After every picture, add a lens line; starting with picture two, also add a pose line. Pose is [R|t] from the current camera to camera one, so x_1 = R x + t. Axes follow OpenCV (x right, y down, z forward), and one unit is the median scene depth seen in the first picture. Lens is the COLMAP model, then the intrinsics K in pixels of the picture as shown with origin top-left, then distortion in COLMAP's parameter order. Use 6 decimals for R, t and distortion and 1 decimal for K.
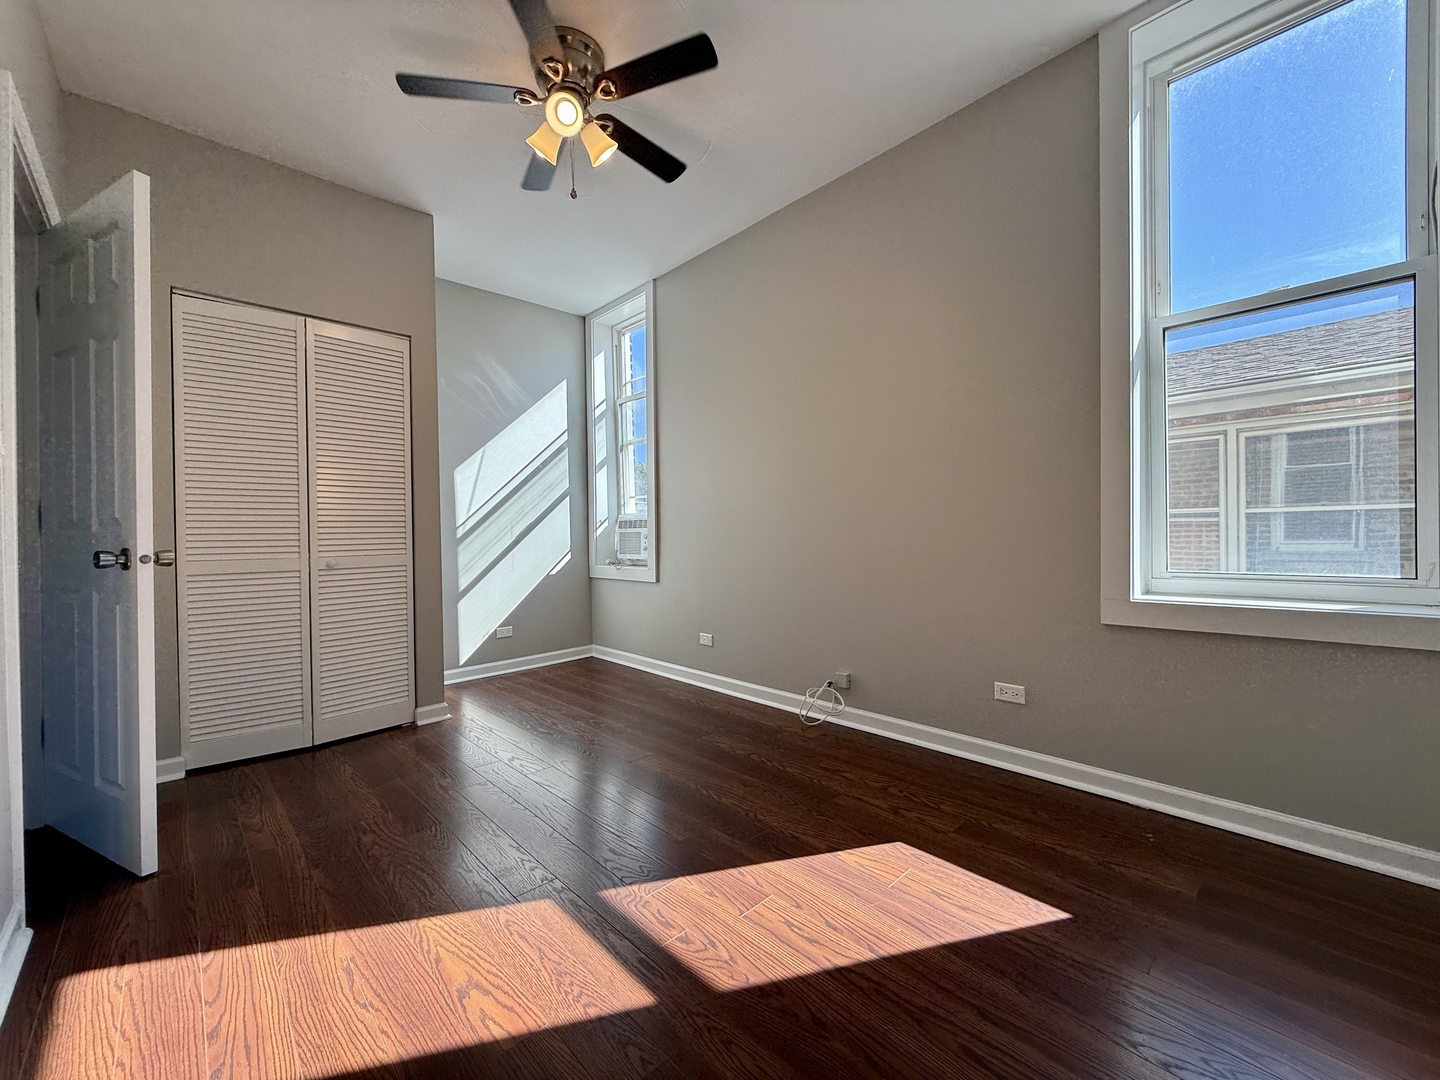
lens RADIAL K [[574.7, 0, 716.3], [0, 574.7, 540.1], [0, 0, 1]] dist [-0.001107, -0.000096]
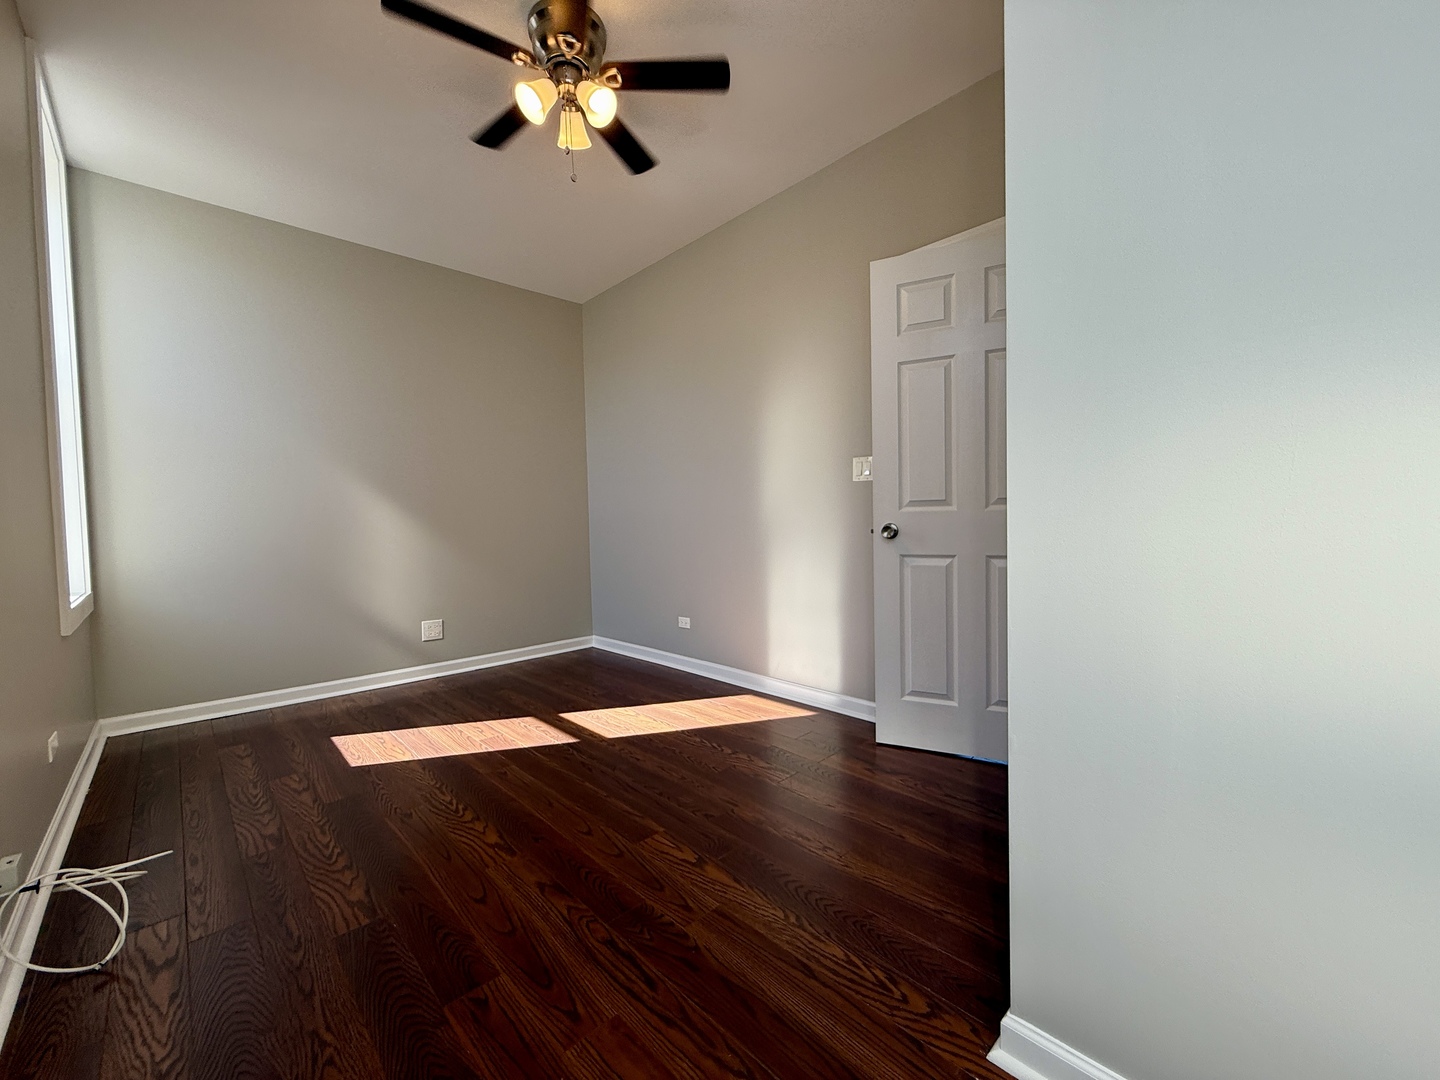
lens RADIAL K [[574.7, 0, 716.3], [0, 574.7, 540.1], [0, 0, 1]] dist [-0.001107, -0.000096]
pose [[-0.999193, 0.040160, 0.000263, -0.331781], [0.040130, 0.998144, 0.045815, -0.016180], [0.001577, 0.045789, -0.998950, 1.395065]]
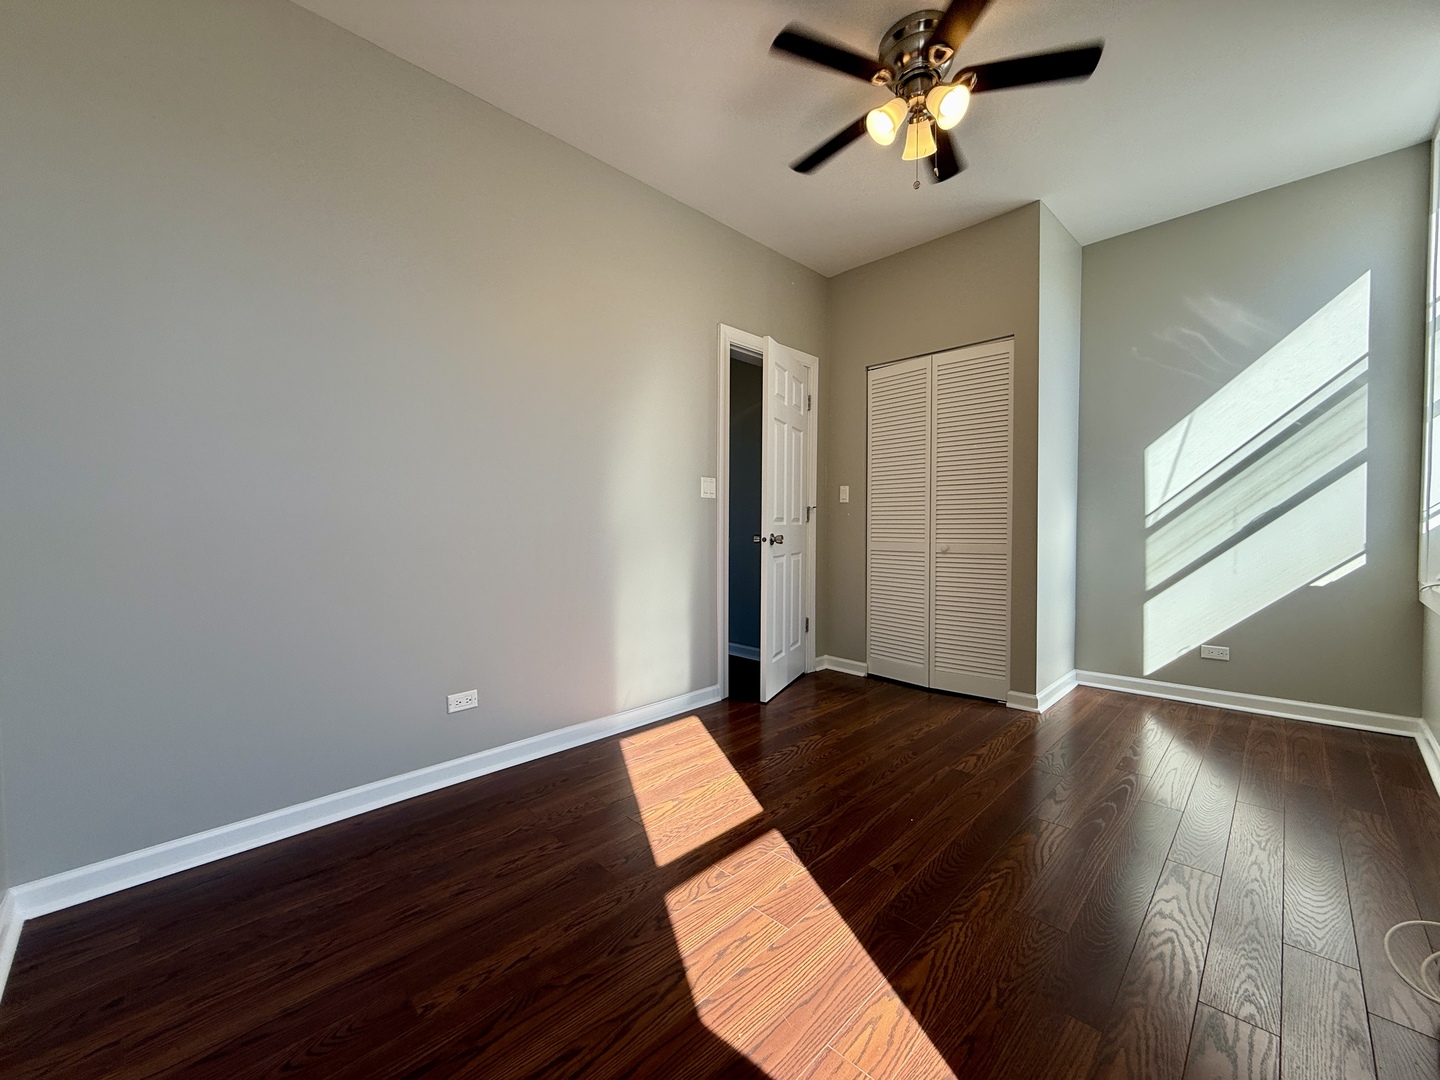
lens RADIAL K [[574.7, 0, 716.3], [0, 574.7, 540.1], [0, 0, 1]] dist [-0.001107, -0.000096]
pose [[0.024843, 0.045276, -0.998666, 0.517857], [-0.003640, 0.998971, 0.045199, -0.028983], [0.999685, 0.002512, 0.024982, 0.443959]]
